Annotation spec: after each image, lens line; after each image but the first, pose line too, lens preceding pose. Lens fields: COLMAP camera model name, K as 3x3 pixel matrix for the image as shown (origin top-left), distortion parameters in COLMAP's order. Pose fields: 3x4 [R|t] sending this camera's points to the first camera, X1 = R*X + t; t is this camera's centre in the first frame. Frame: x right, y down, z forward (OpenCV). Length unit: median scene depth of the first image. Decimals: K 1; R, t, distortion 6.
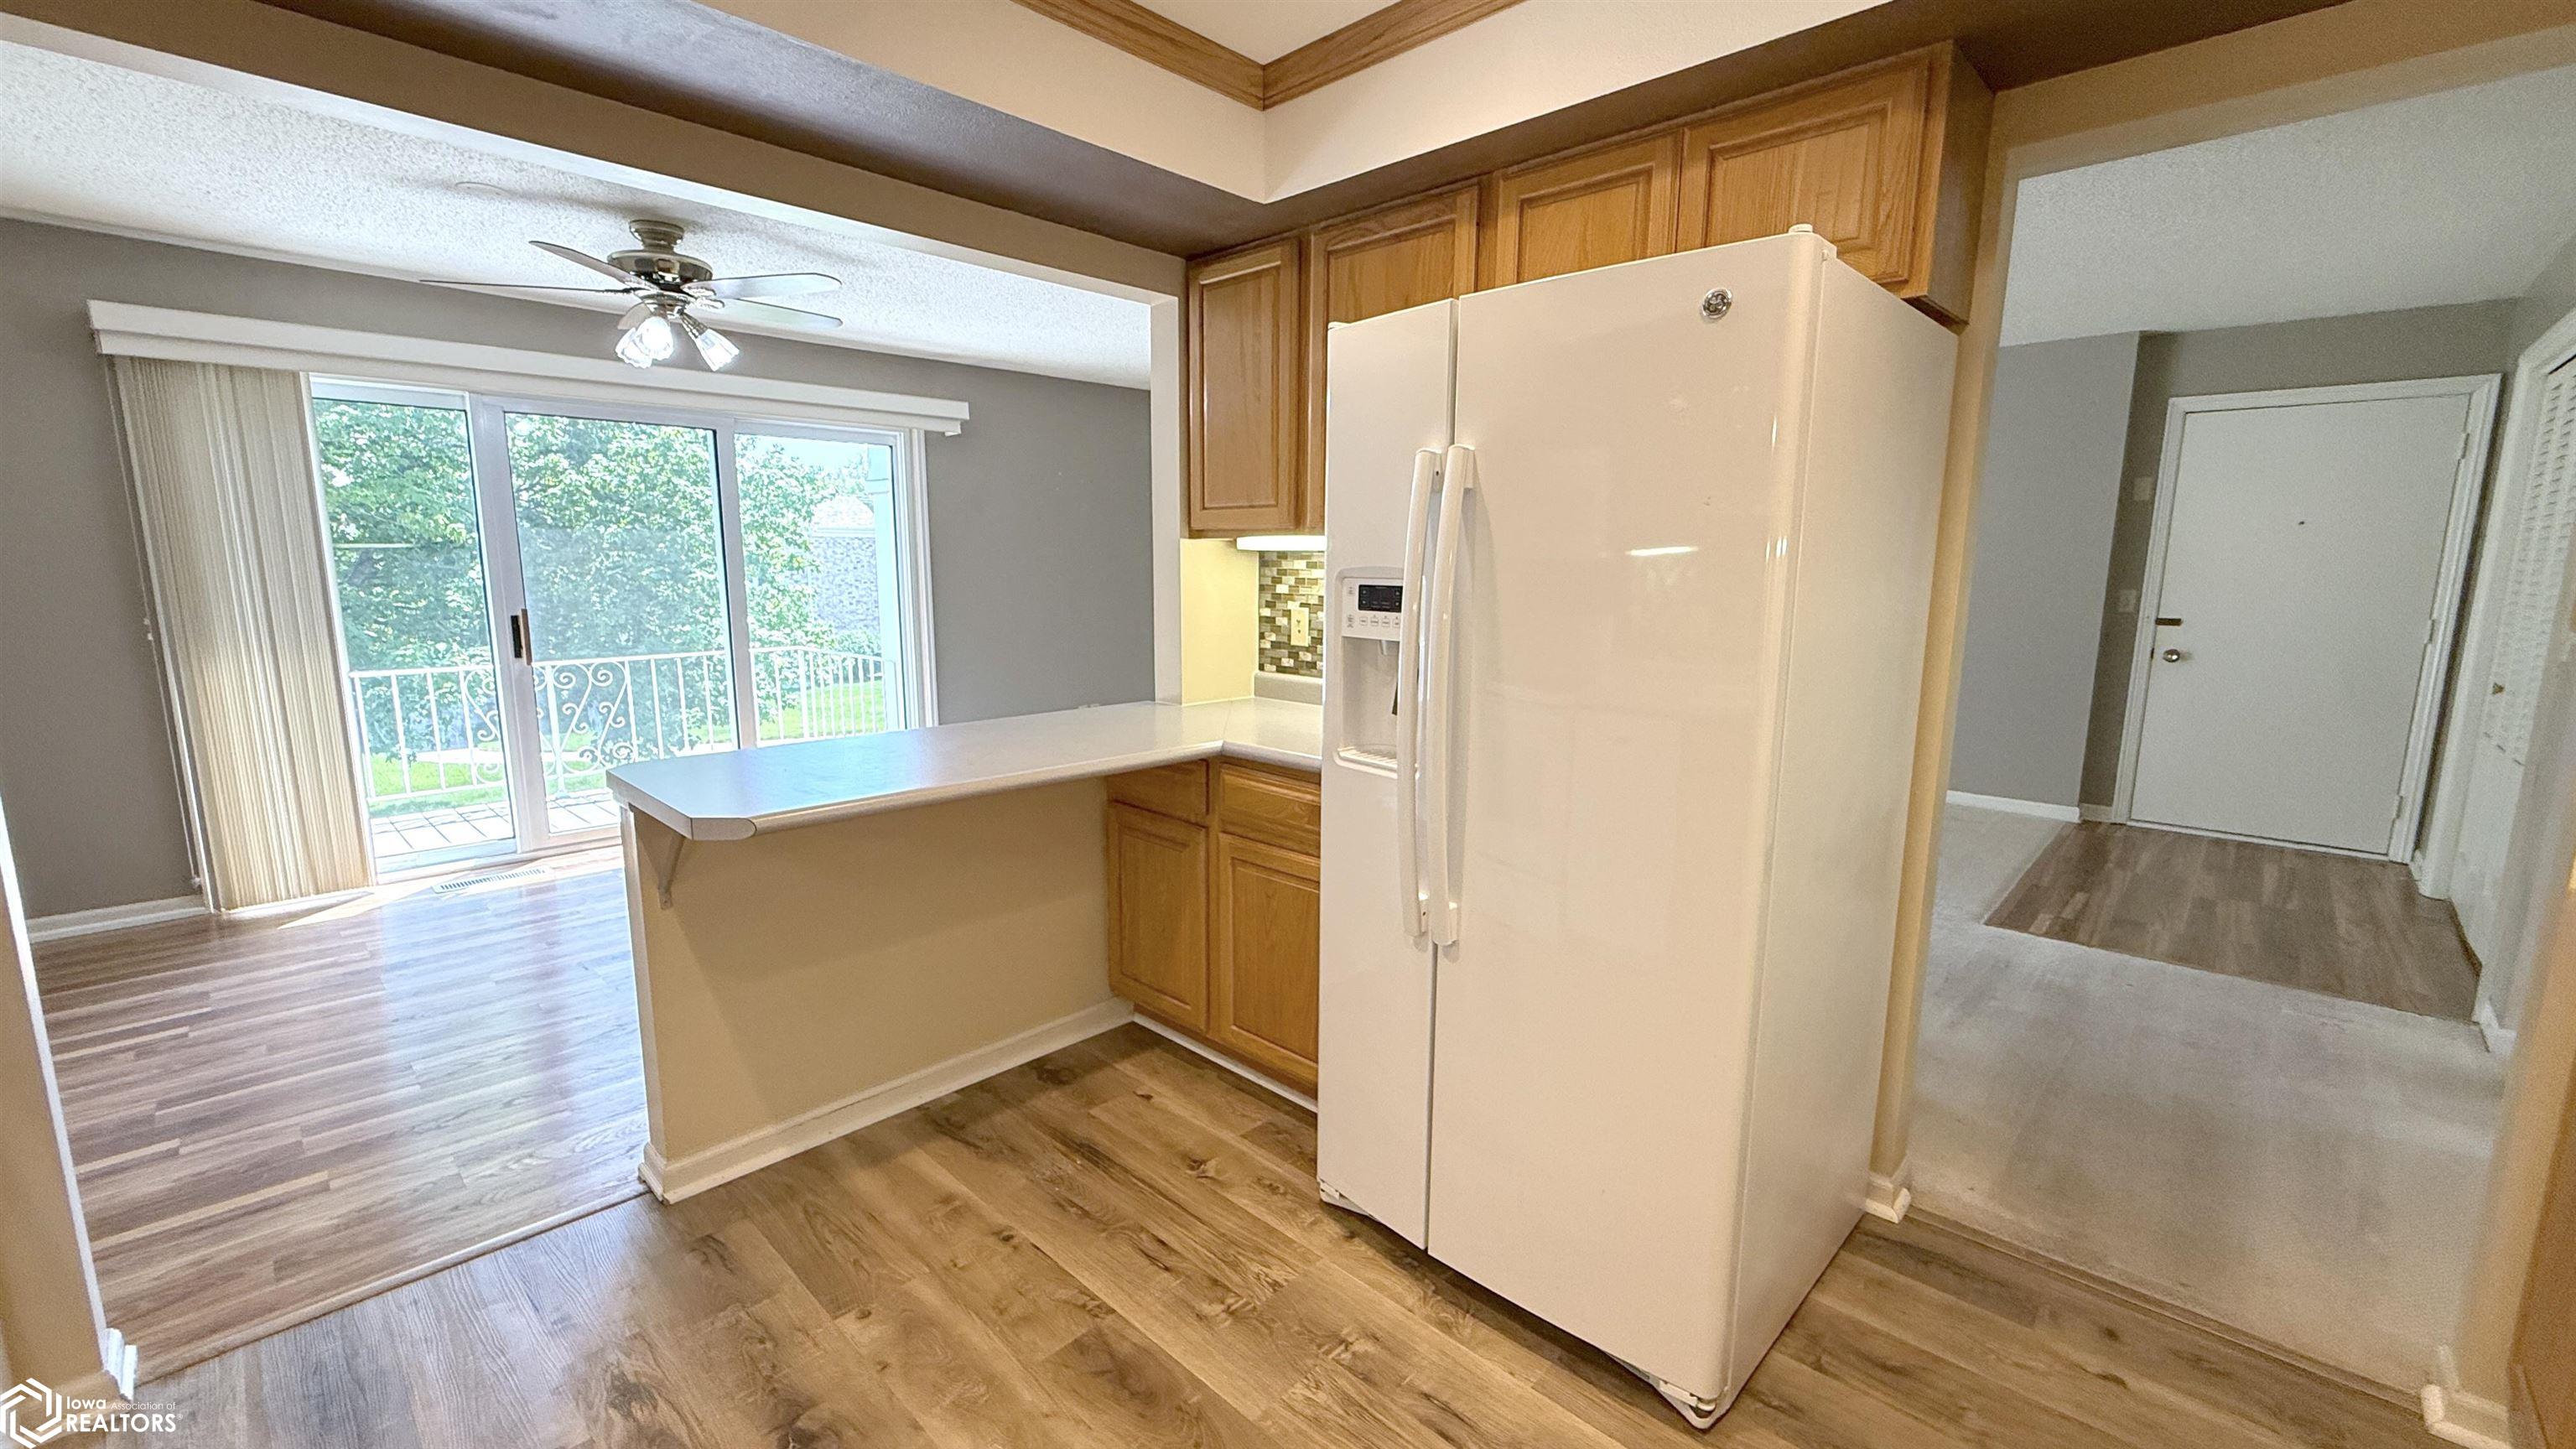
lens RADIAL K [[1028.9, 0, 1282.9], [0, 1028.9, 722.3], [0, 0, 1]] dist [-0.000368, -0.000474]
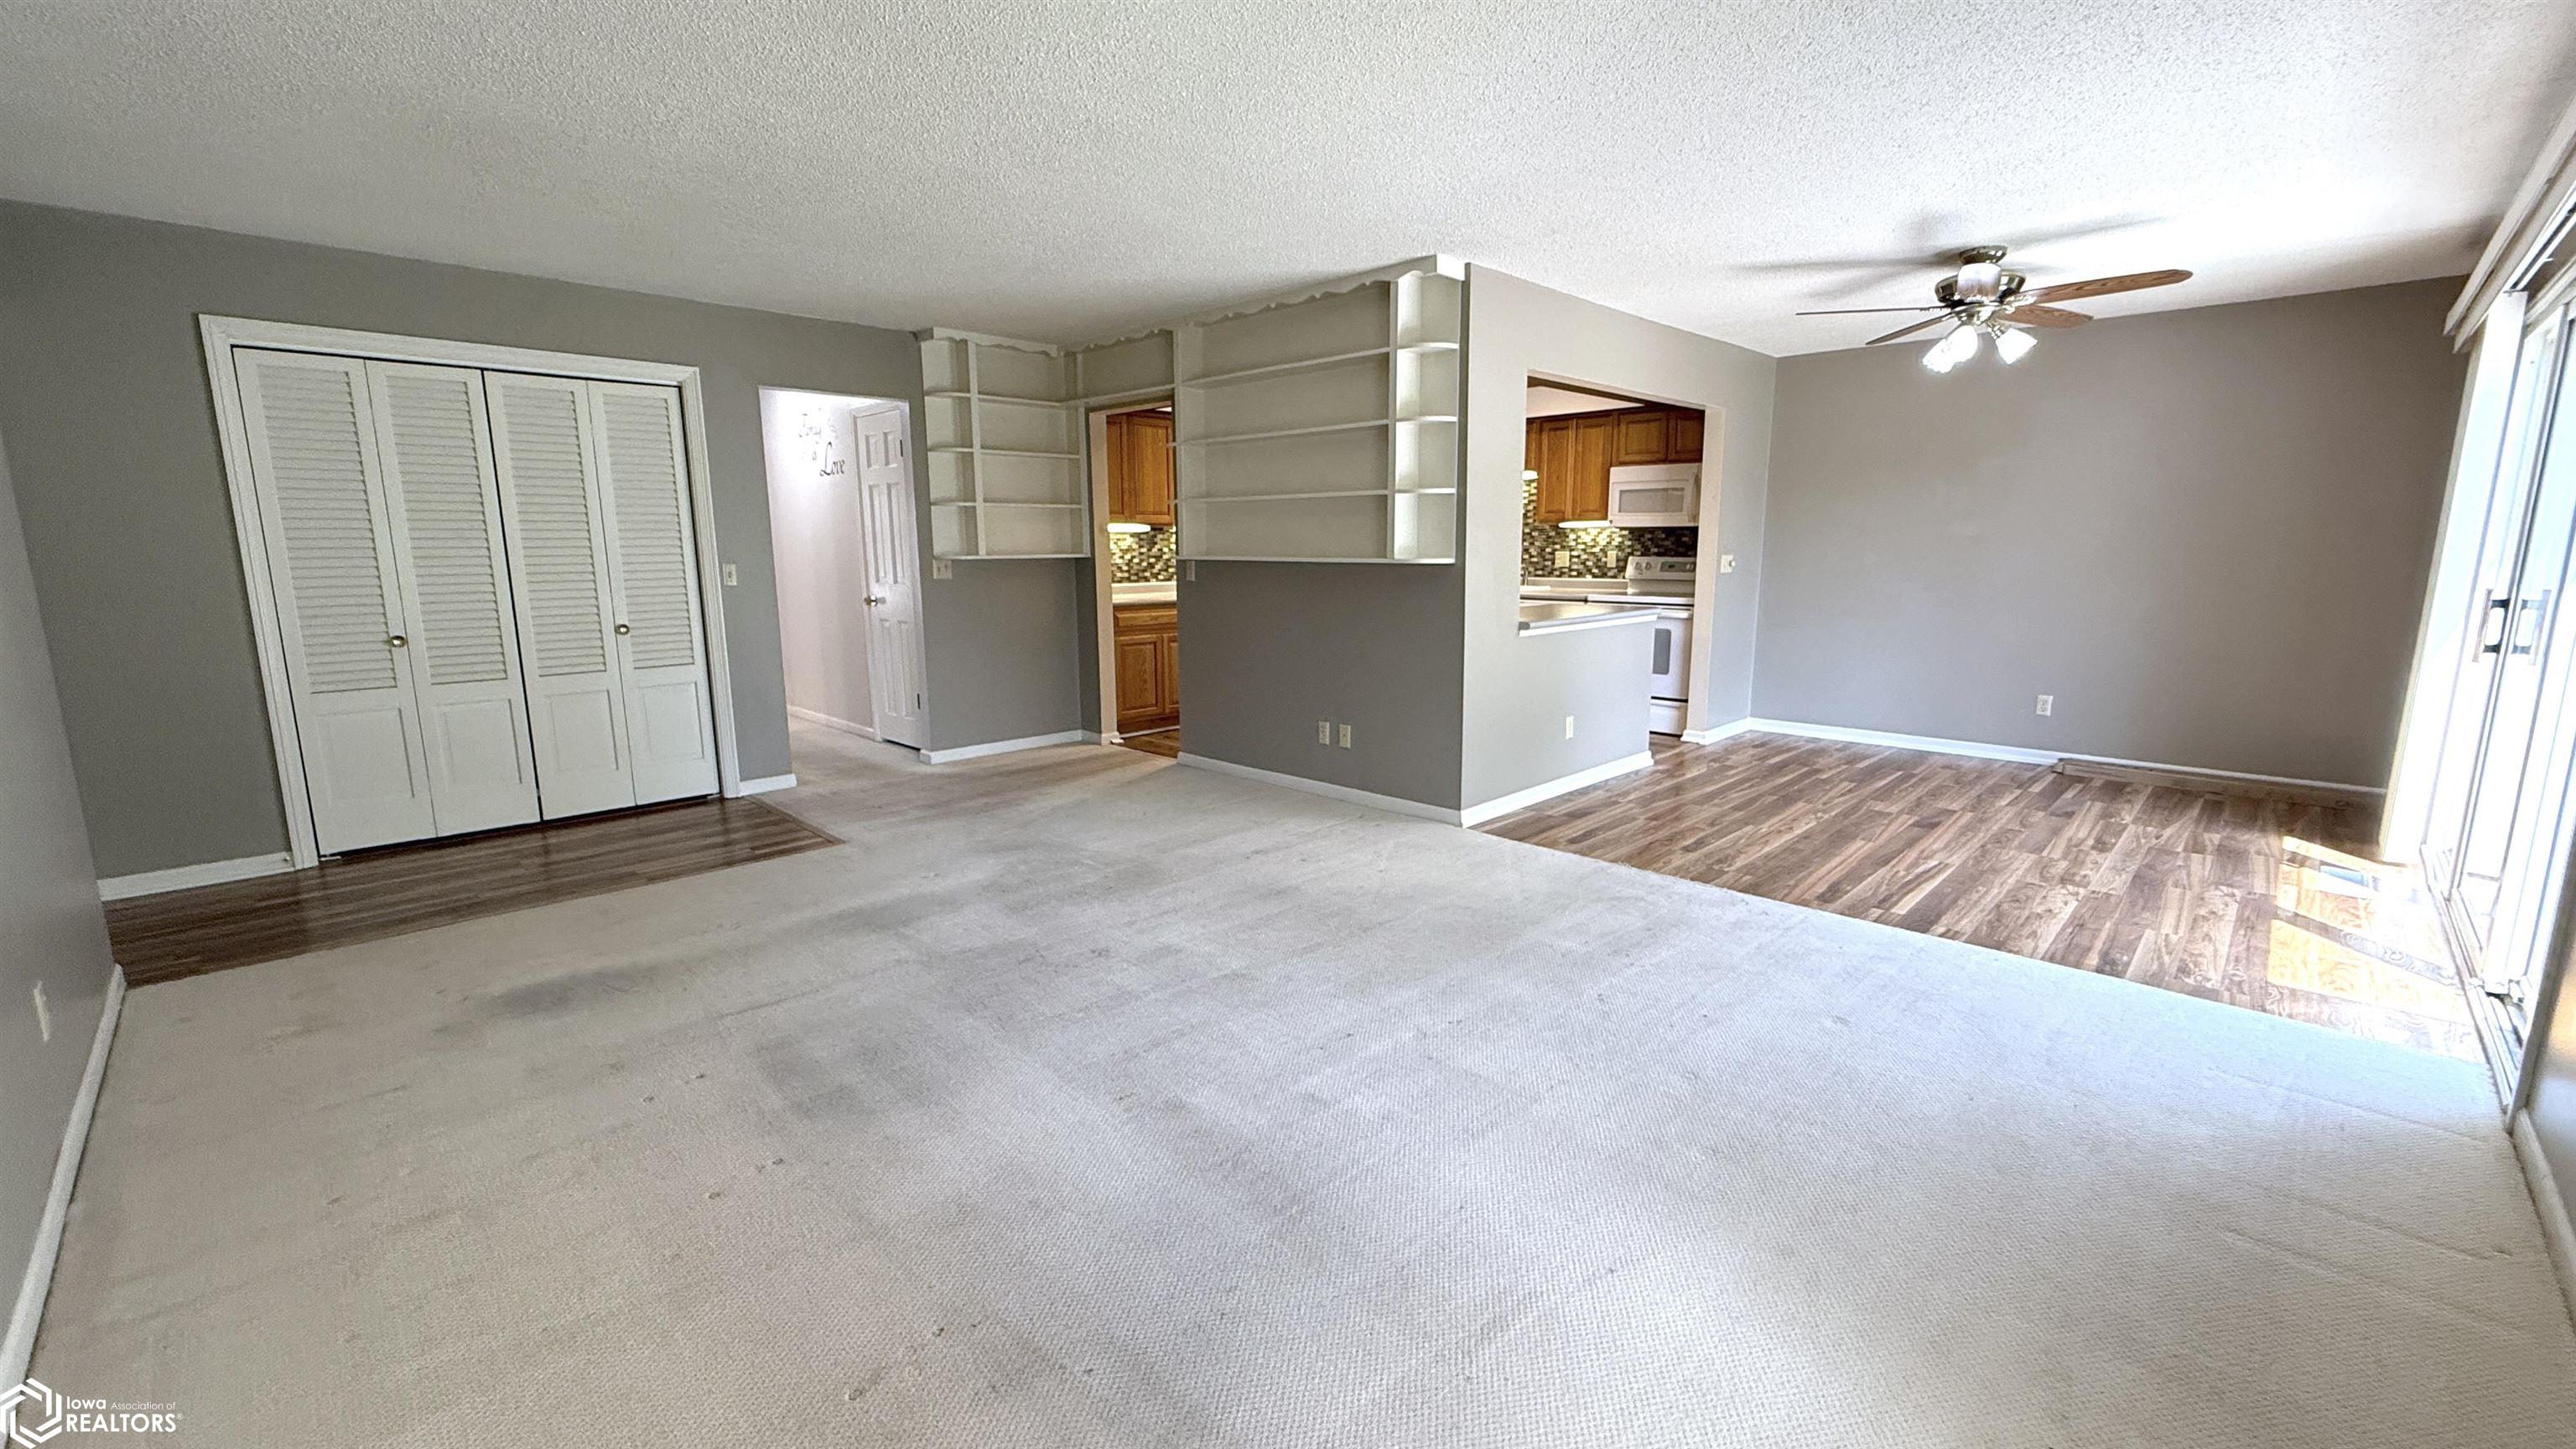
lens RADIAL K [[1028.9, 0, 1282.9], [0, 1028.9, 722.3], [0, 0, 1]] dist [-0.000368, -0.000474]
pose [[-0.999881, -0.002096, 0.015304, 0.183450], [0.003021, 0.945100, 0.326766, -0.338628], [-0.015149, 0.326773, -0.944981, 2.222744]]
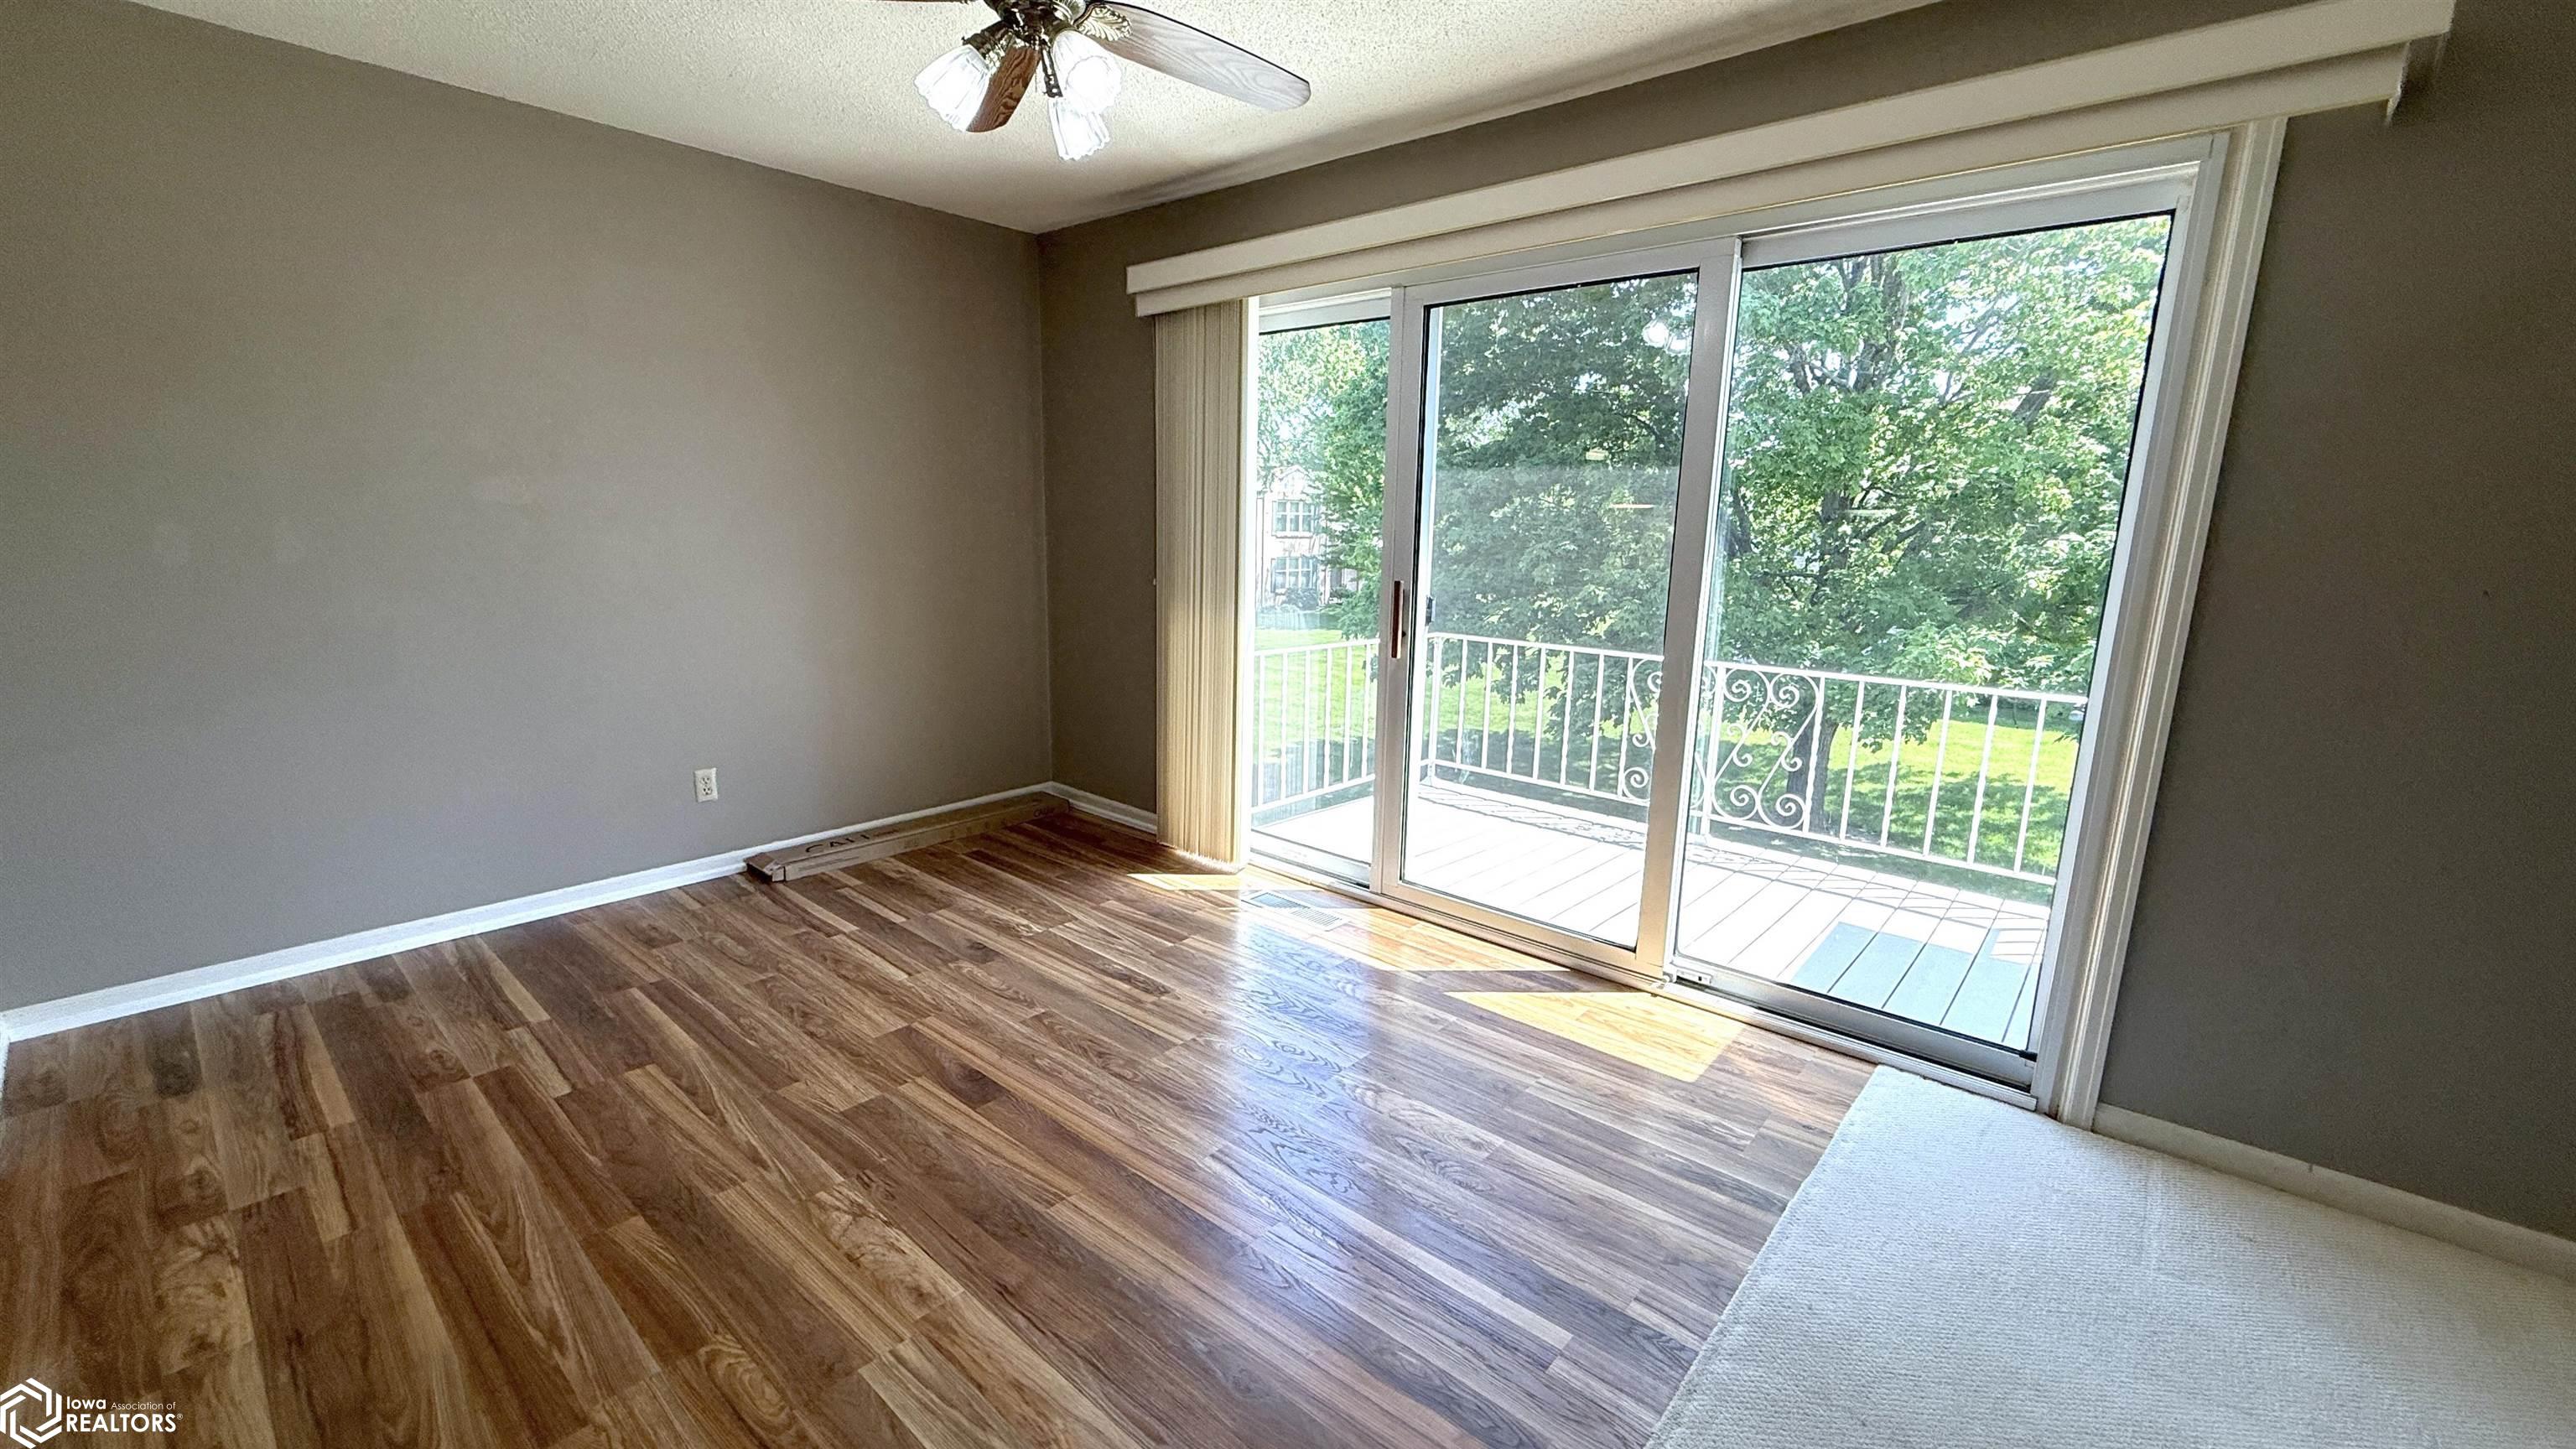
lens RADIAL K [[1028.9, 0, 1282.9], [0, 1028.9, 722.3], [0, 0, 1]] dist [-0.000368, -0.000474]
pose [[0.045470, 0.194468, -0.979854, -0.006745], [-0.175450, 0.967177, 0.183810, -0.166115], [0.983438, 0.163557, 0.078097, 1.101075]]
